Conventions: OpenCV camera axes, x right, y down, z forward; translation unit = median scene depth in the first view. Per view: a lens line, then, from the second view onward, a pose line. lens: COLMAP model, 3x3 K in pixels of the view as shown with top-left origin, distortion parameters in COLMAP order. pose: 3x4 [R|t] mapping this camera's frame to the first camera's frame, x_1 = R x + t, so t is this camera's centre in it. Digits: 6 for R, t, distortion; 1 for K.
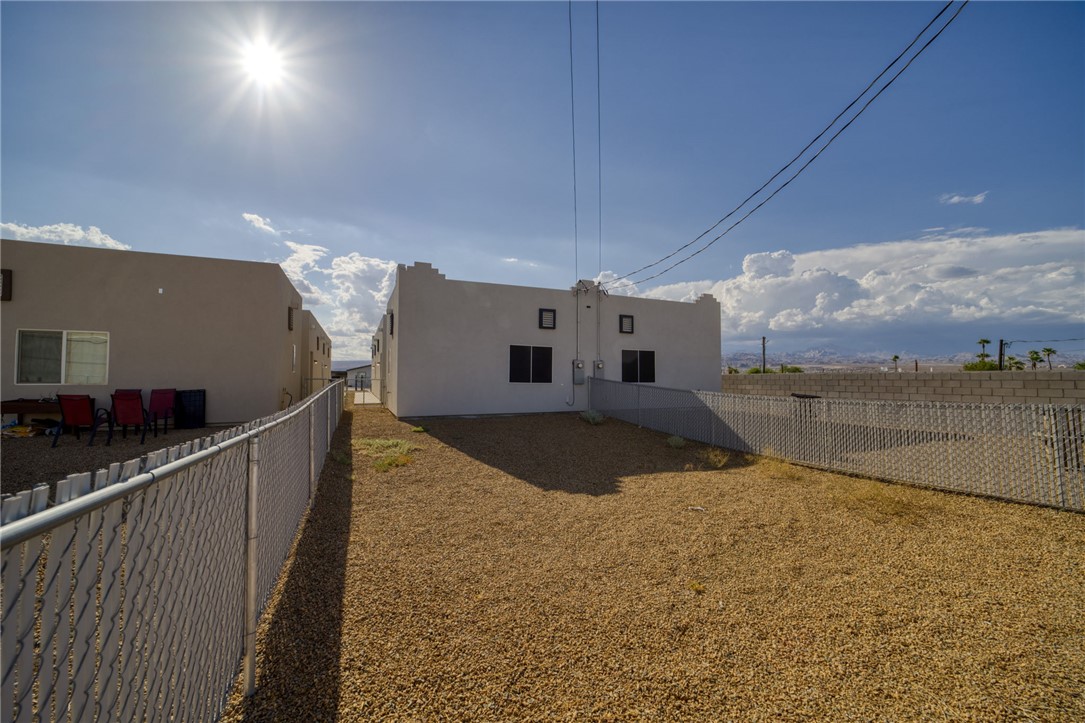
lens RADIAL K [[420.8, 0, 543.6], [0, 420.8, 365.4], [0, 0, 1]] dist [-0.039347, 0.009996]
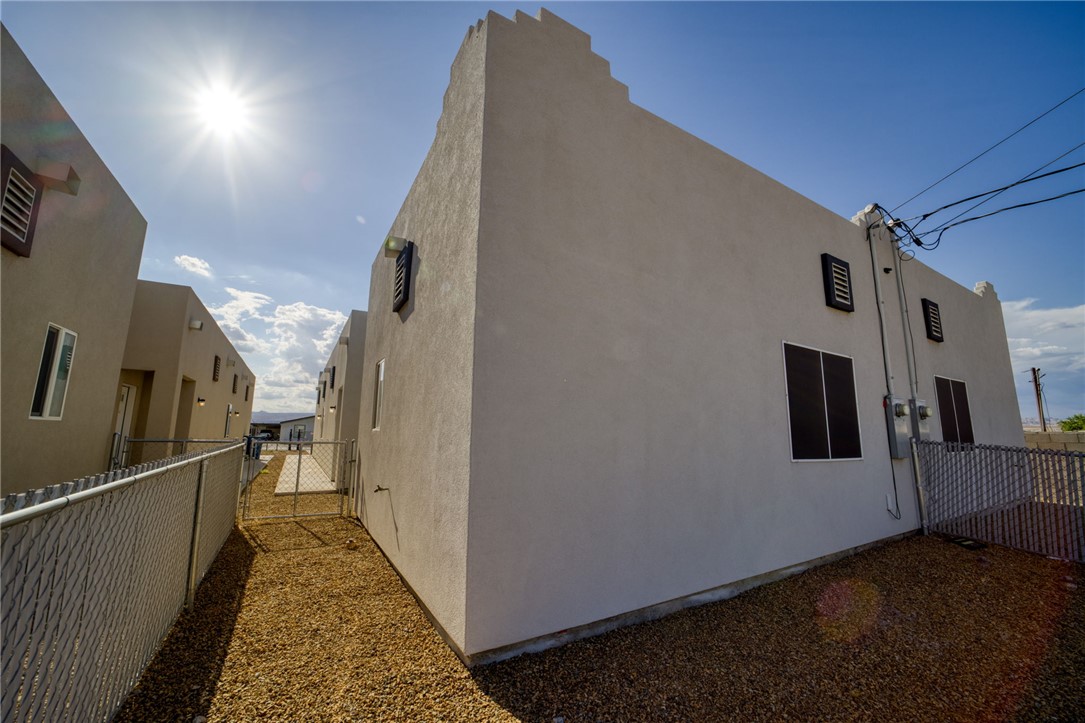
lens RADIAL K [[410.5, 0, 541.2], [0, 410.5, 369.7], [0, 0, 1]] dist [-0.017711, 0.009052]
pose [[0.992678, 0.022457, 0.118687, -0.294004], [-0.007882, 0.992514, -0.121874, 0.011810], [-0.120535, 0.120046, 0.985424, 0.683645]]
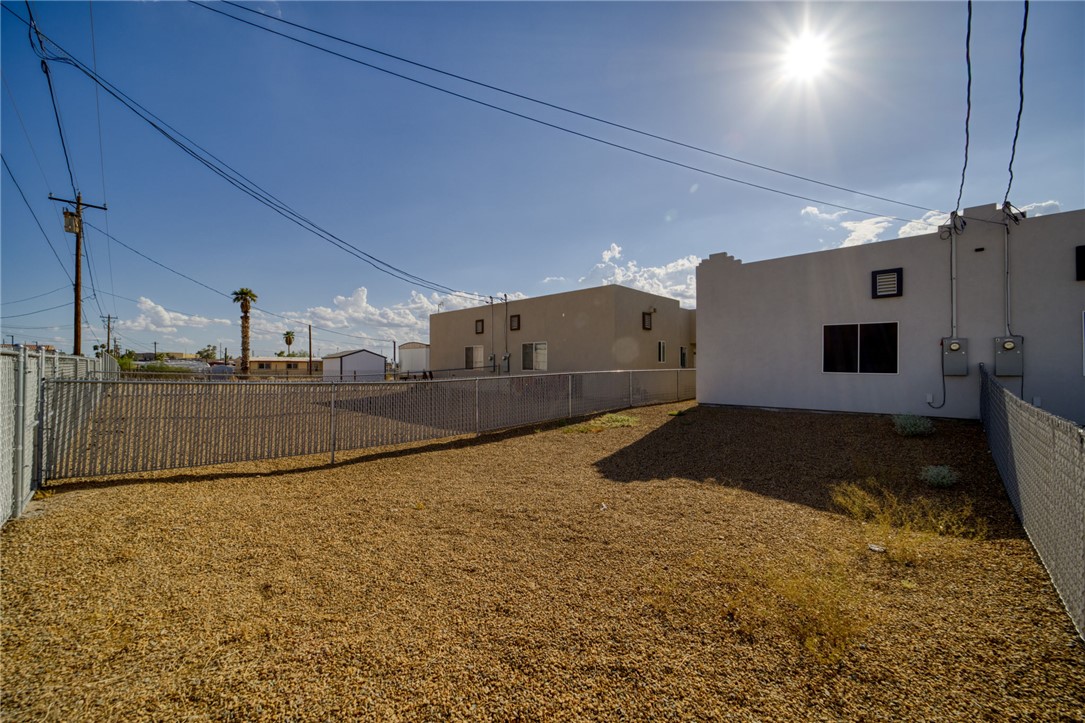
lens RADIAL K [[420.8, 0, 543.6], [0, 420.8, 365.4], [0, 0, 1]] dist [-0.039347, 0.009996]
pose [[0.374807, -0.005199, -0.927088, 0.436021], [0.029404, 0.999548, 0.006282, 0.006753], [0.926637, -0.029614, 0.374790, 0.195210]]
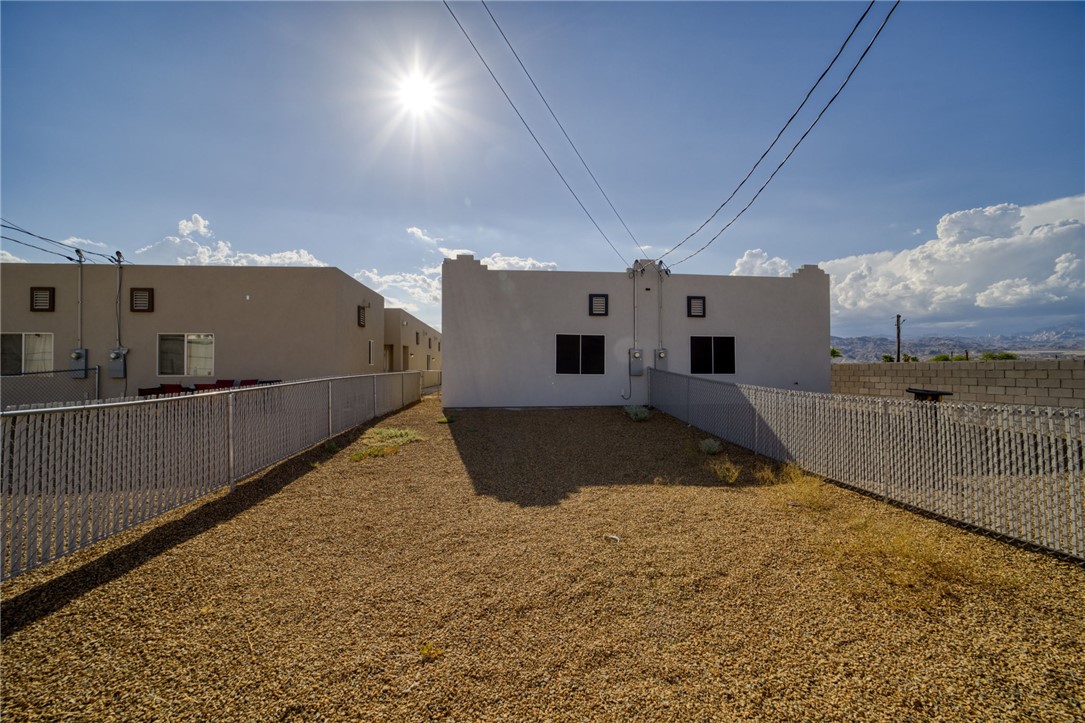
lens RADIAL K [[420.8, 0, 543.6], [0, 420.8, 365.4], [0, 0, 1]] dist [-0.039347, 0.009996]
pose [[0.951038, -0.007057, -0.308994, 0.178091], [0.013575, 0.999728, 0.018950, 0.002872], [0.308776, -0.022217, 0.950875, 0.083838]]
